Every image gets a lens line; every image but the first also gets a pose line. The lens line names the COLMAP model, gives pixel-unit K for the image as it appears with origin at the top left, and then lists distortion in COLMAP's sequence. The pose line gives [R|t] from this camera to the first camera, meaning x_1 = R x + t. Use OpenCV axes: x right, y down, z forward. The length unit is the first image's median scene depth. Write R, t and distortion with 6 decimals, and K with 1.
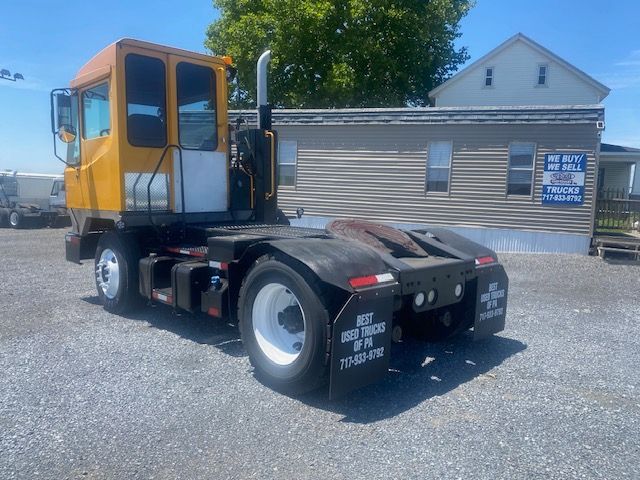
lens RADIAL K [[486.0, 0, 313.2], [0, 486.0, 240.3], [0, 0, 1]] dist [0.024196, 0.002311]
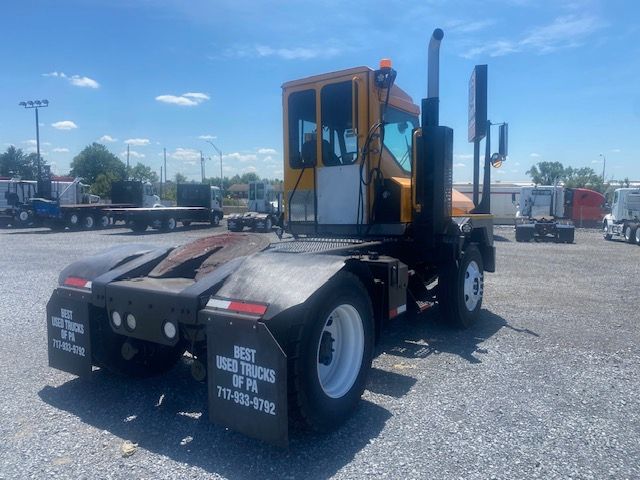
lens RADIAL K [[497.7, 0, 304.1], [0, 497.7, 228.2], [0, 0, 1]] dist [0.017400, -0.020857]
pose [[0.193322, 0.029871, -0.980680, 0.942696], [-0.086584, 0.996156, 0.013274, -0.072312], [0.977307, 0.082345, 0.195166, 0.894591]]
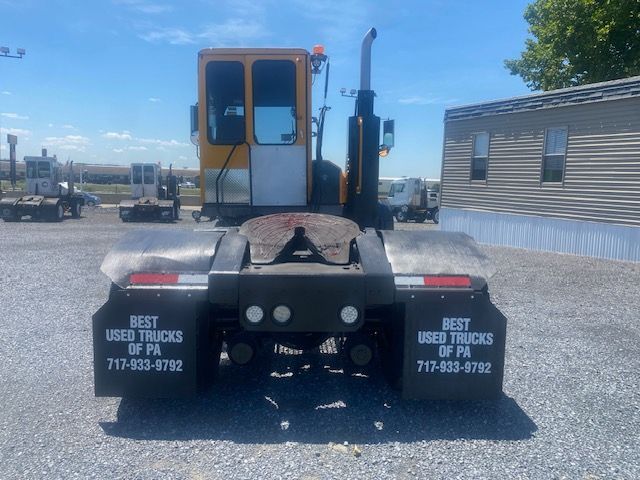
lens RADIAL K [[497.7, 0, 310.2], [0, 497.7, 230.0], [0, 0, 1]] dist [0.017400, -0.020857]
pose [[0.737701, 0.048138, -0.673409, 0.632869], [-0.067128, 0.997742, -0.002214, -0.013280], [0.671782, 0.046837, 0.739266, 0.362878]]
